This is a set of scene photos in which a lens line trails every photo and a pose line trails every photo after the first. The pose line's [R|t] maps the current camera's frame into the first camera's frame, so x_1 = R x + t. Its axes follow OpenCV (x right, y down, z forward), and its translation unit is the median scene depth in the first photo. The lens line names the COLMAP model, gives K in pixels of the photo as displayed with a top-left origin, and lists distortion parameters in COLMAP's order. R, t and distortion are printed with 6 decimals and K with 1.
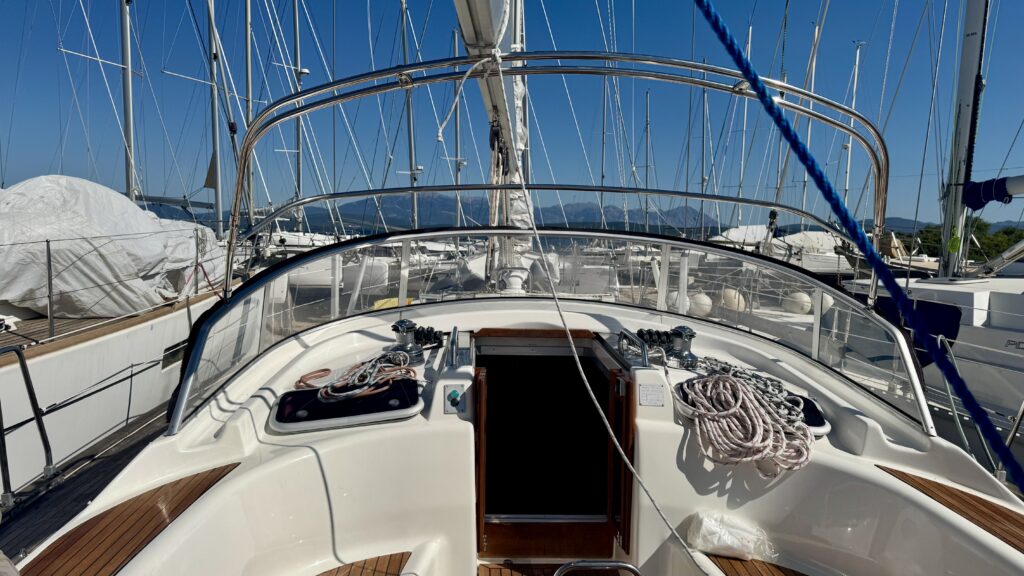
lens RADIAL K [[694.0, 0, 509.4], [0, 694.0, 286.7], [0, 0, 1]] dist [0.038373, -0.009693]
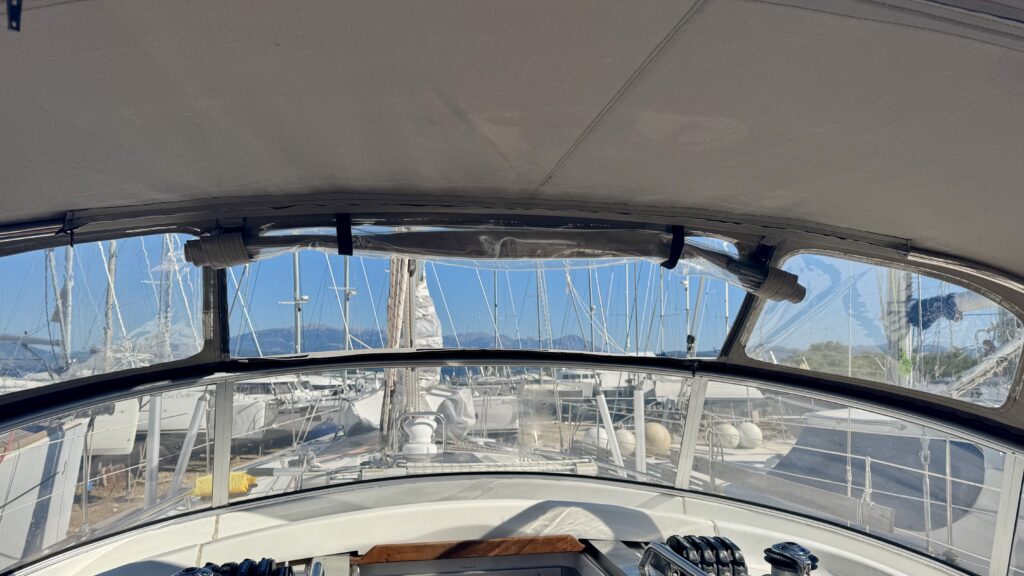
lens RADIAL K [[694.0, 0, 515.1], [0, 694.0, 294.0], [0, 0, 1]] dist [0.038373, -0.009693]
pose [[0.986511, -0.004709, 0.163626, -0.009131], [0.033316, 0.984440, -0.172534, -0.014885], [-0.160268, 0.175659, 0.971318, 0.200516]]
